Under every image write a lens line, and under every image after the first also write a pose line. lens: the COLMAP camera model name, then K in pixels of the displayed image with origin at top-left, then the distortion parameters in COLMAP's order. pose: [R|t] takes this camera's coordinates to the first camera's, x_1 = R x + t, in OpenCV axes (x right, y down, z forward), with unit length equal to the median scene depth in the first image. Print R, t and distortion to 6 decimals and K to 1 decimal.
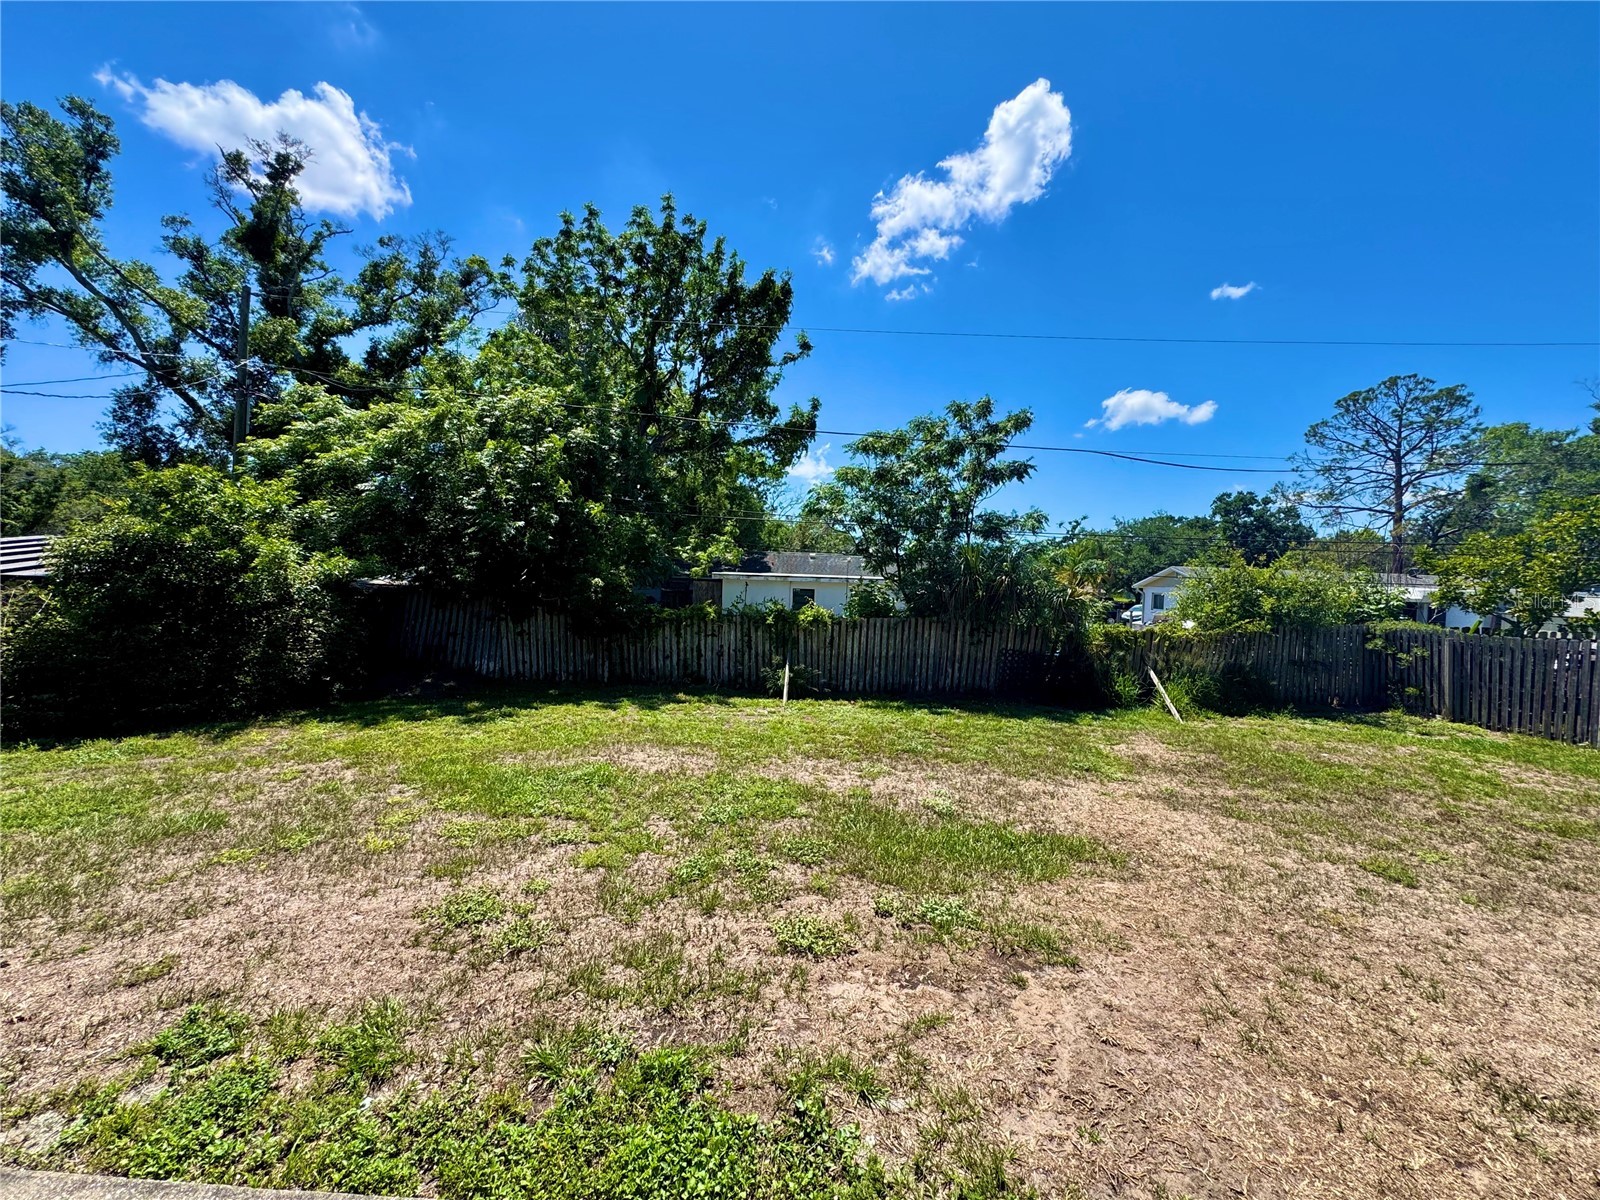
lens RADIAL K [[640.9, 0, 794.8], [0, 640.9, 602.5], [0, 0, 1]] dist [-0.000569, -0.000901]
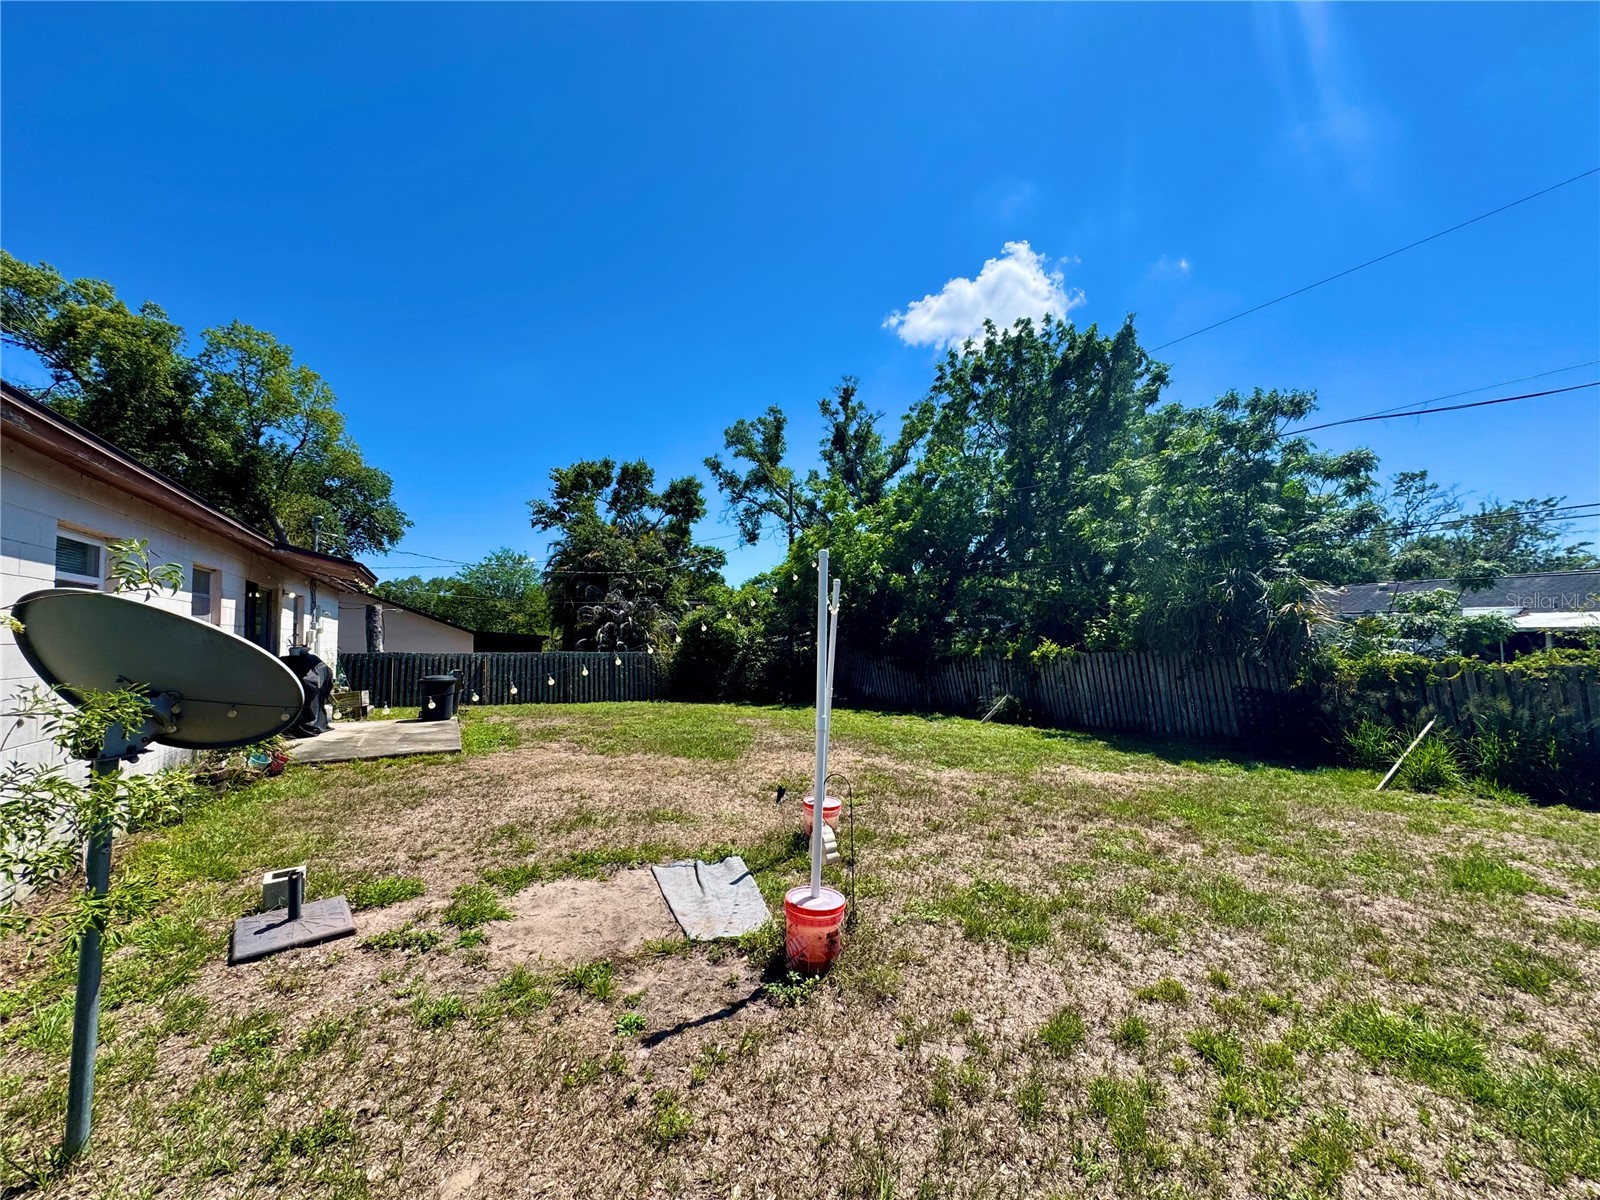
lens RADIAL K [[640.9, 0, 801.8], [0, 640.9, 603.0], [0, 0, 1]] dist [-0.000569, -0.000901]
pose [[0.559371, -0.080902, -0.824960, 0.431383], [0.008056, 0.995709, -0.092185, 0.016379], [0.828878, 0.044919, 0.557623, -0.021554]]
